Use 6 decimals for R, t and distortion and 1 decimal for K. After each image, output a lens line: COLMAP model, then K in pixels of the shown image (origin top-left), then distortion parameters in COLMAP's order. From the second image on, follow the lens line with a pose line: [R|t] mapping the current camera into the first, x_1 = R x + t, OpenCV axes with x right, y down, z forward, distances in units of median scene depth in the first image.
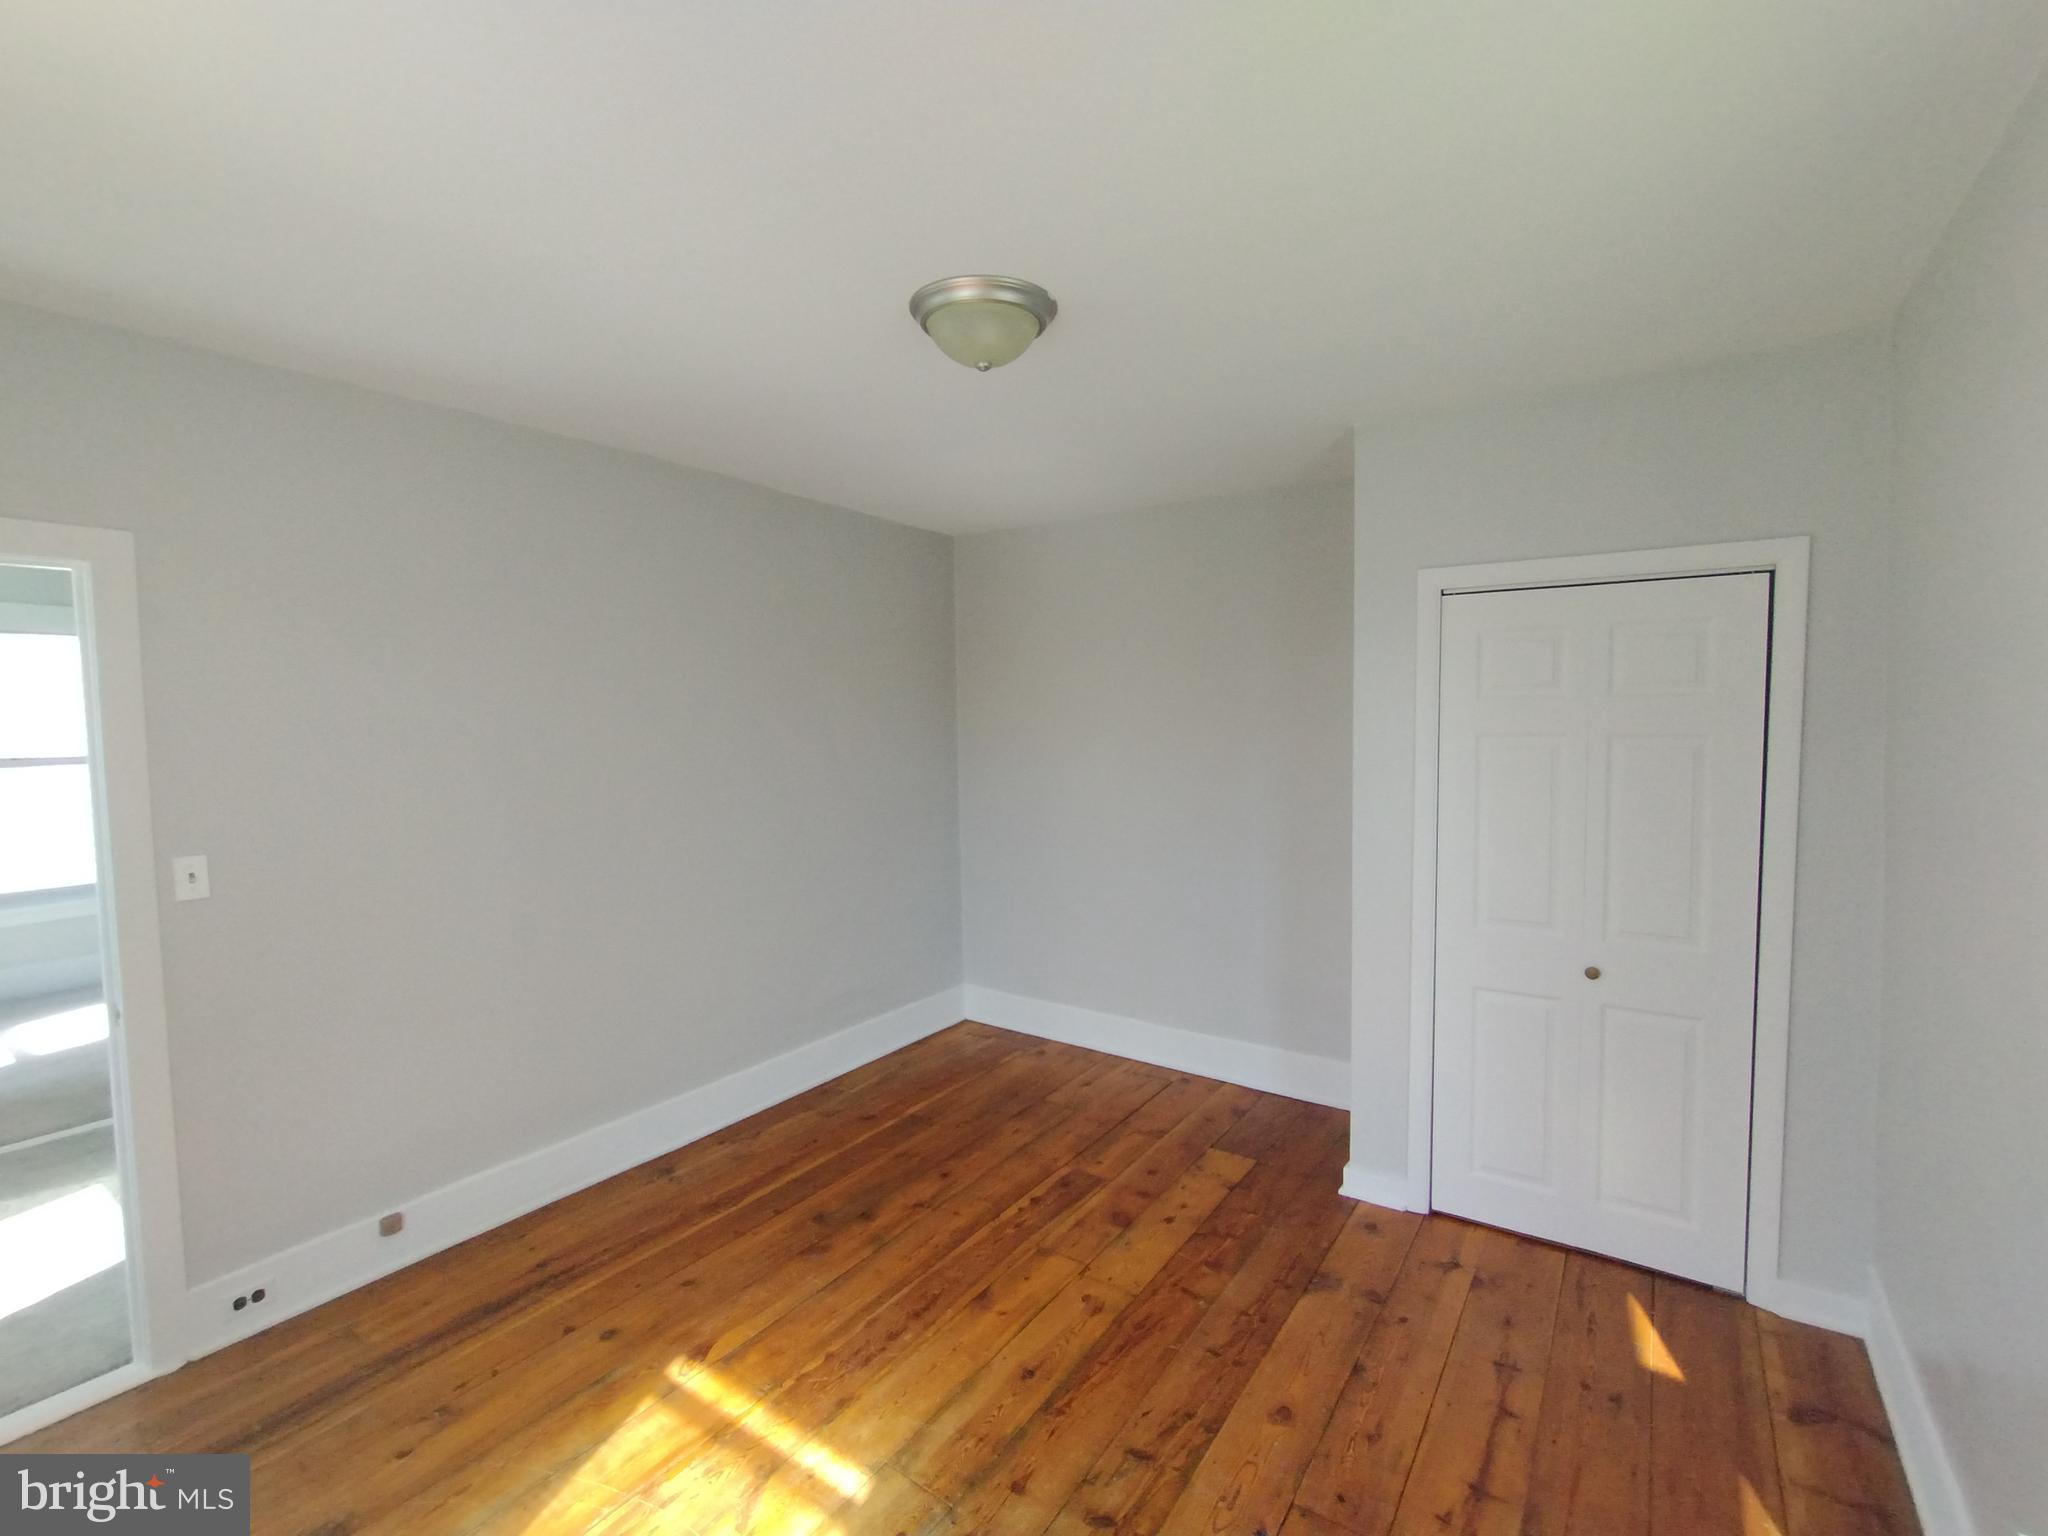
lens RADIAL K [[925.3, 0, 1026.5], [0, 925.3, 769.8], [0, 0, 1]] dist [-0.012334, 0.002111]
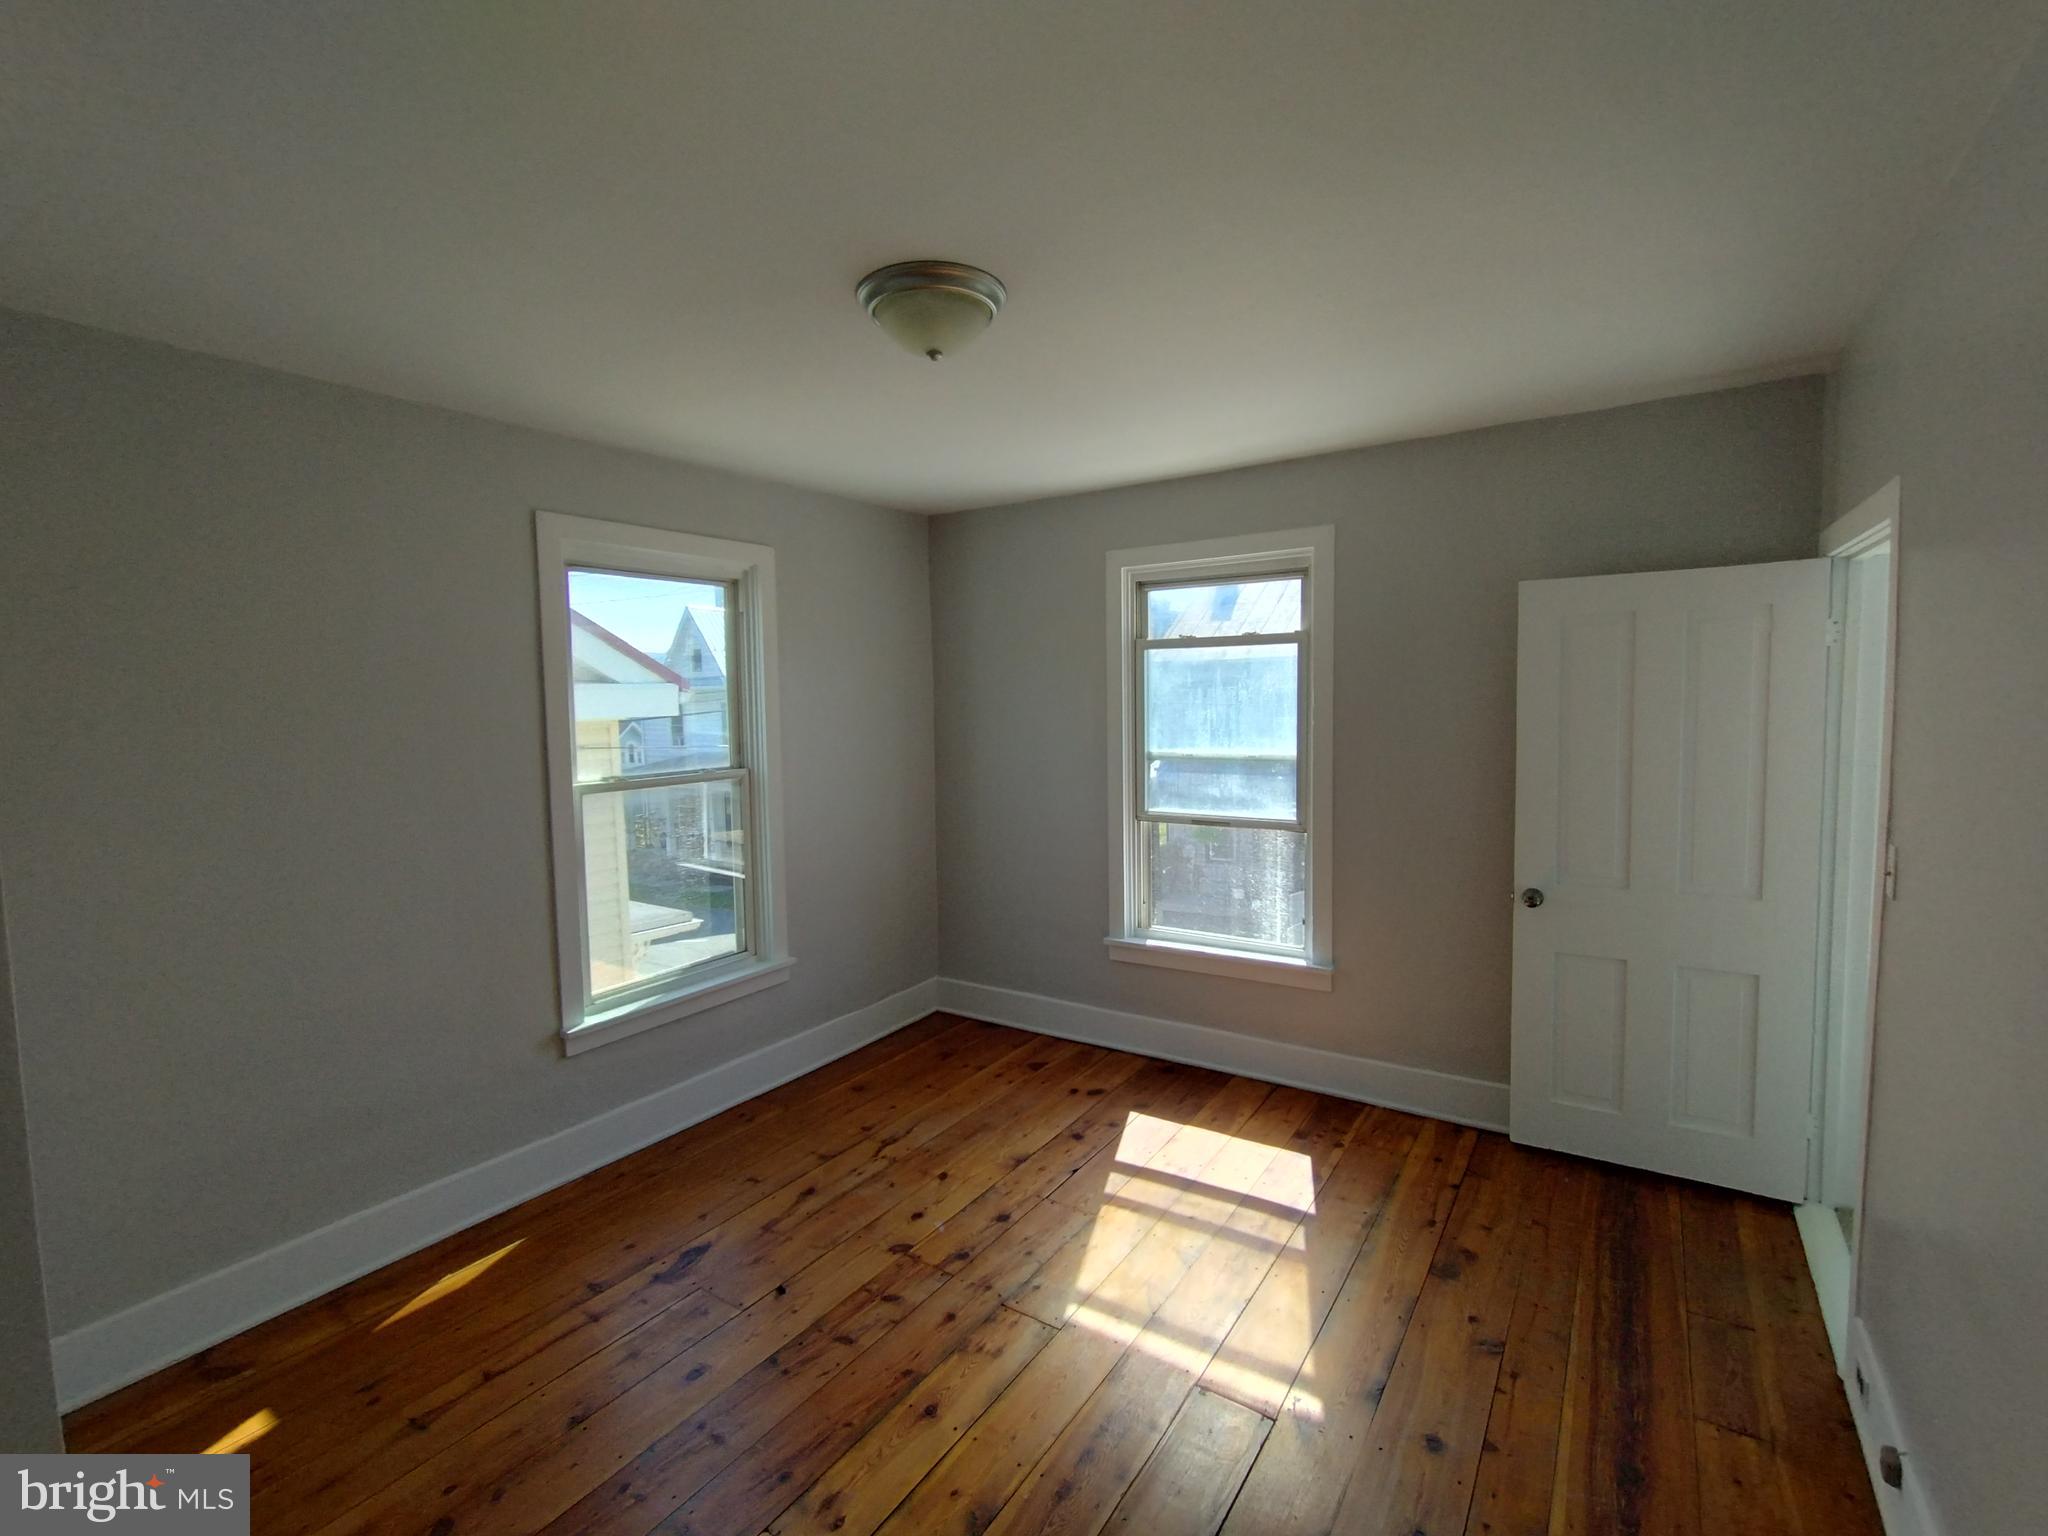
lens RADIAL K [[925.3, 0, 1022.6], [0, 925.3, 756.4], [0, 0, 1]] dist [-0.012334, 0.002111]
pose [[-0.999545, 0.029784, -0.004846, -0.110469], [0.028905, 0.991137, 0.129664, -0.127465], [0.008665, 0.129465, -0.991546, 1.923191]]
